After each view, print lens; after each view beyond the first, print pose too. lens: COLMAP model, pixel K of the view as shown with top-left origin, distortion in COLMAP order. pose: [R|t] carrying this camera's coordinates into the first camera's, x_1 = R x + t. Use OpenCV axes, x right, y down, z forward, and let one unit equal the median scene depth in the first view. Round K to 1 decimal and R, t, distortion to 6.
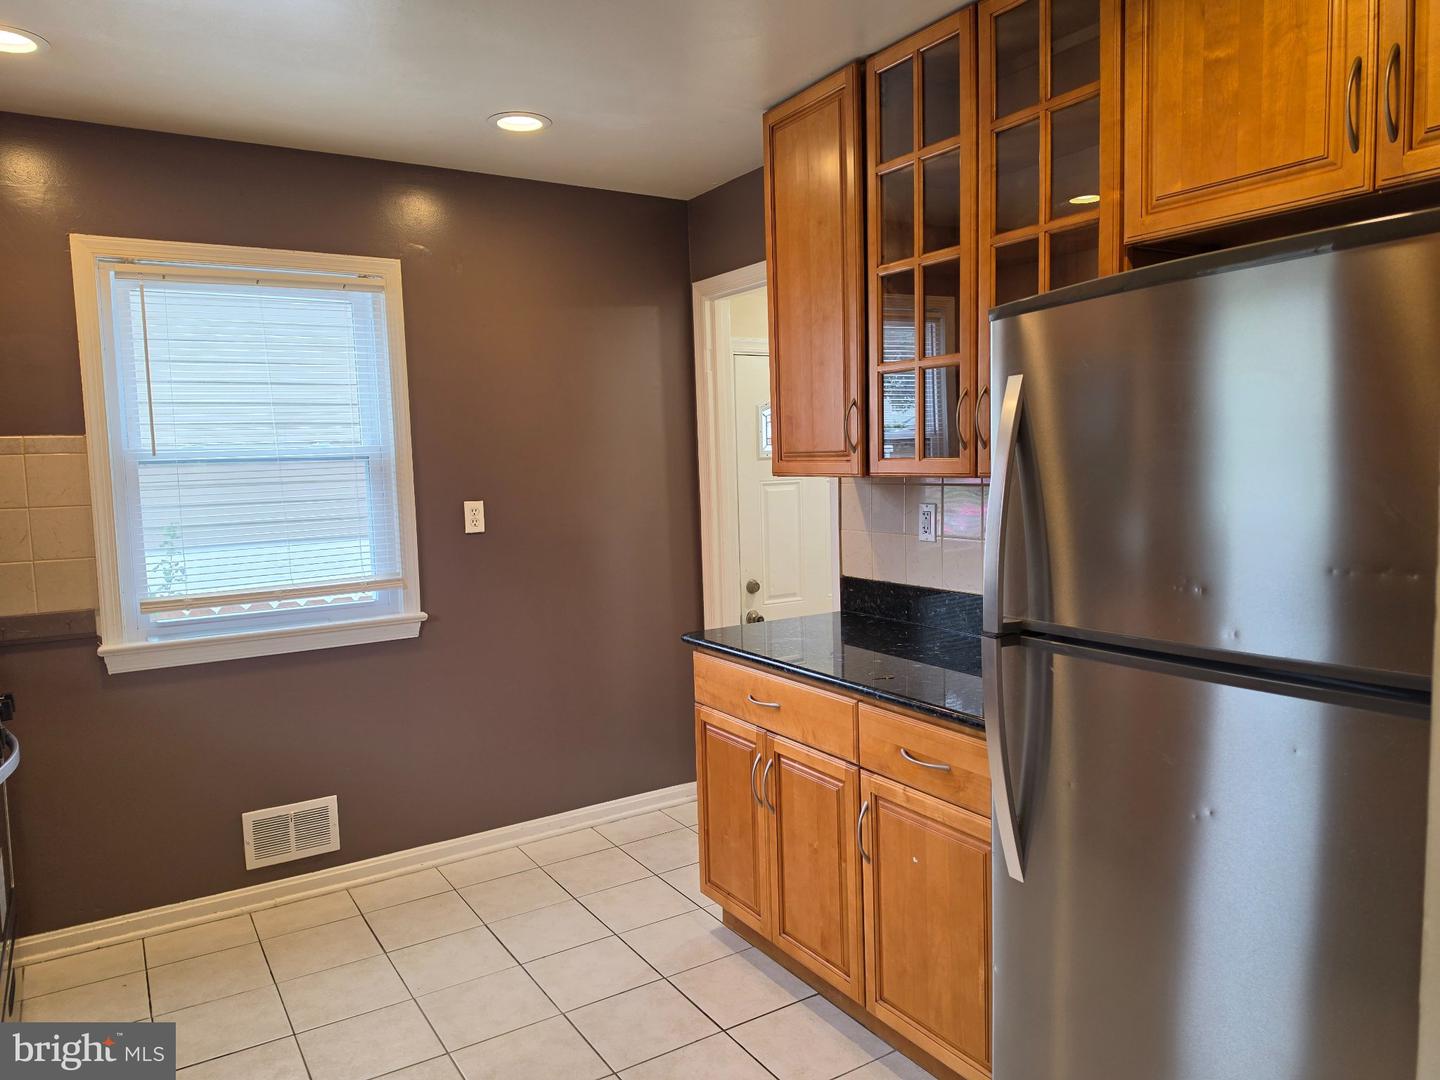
lens RADIAL K [[992.6, 0, 711.2], [0, 992.6, 541.9], [0, 0, 1]] dist [0.054427, -0.039017]
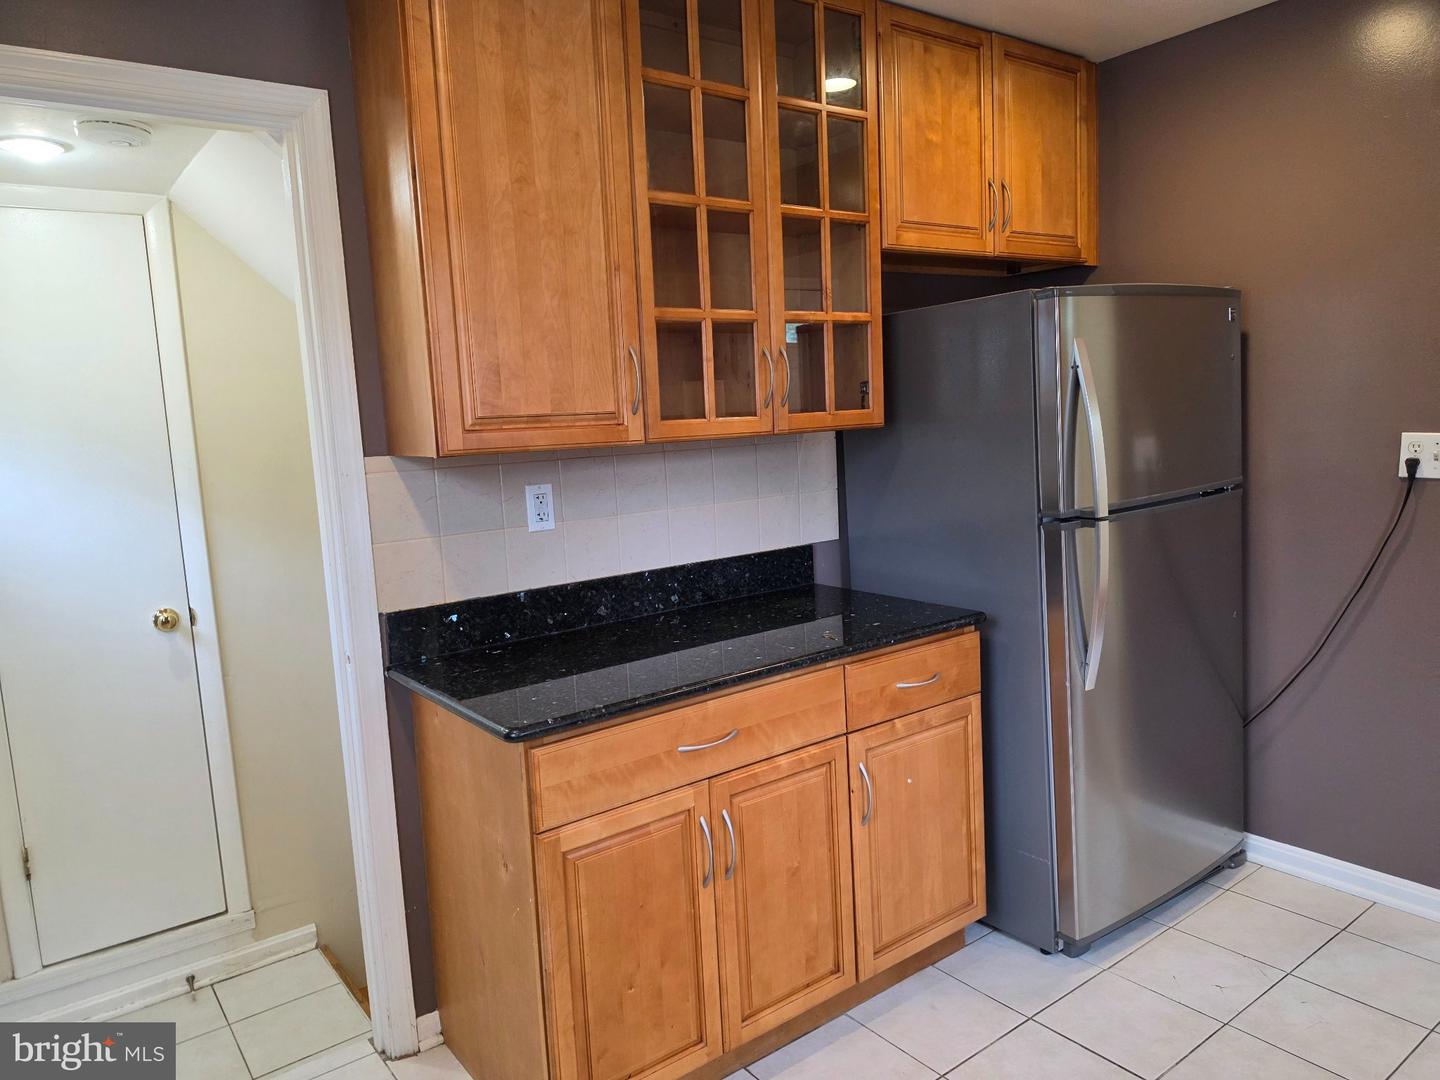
lens RADIAL K [[992.6, 0, 735.2], [0, 992.6, 533.2], [0, 0, 1]] dist [0.054427, -0.039017]
pose [[-0.096650, -0.086890, 0.991518, -0.731560], [0.142612, 0.984694, 0.100194, -0.069806], [-0.985048, 0.151086, -0.082780, 1.103944]]
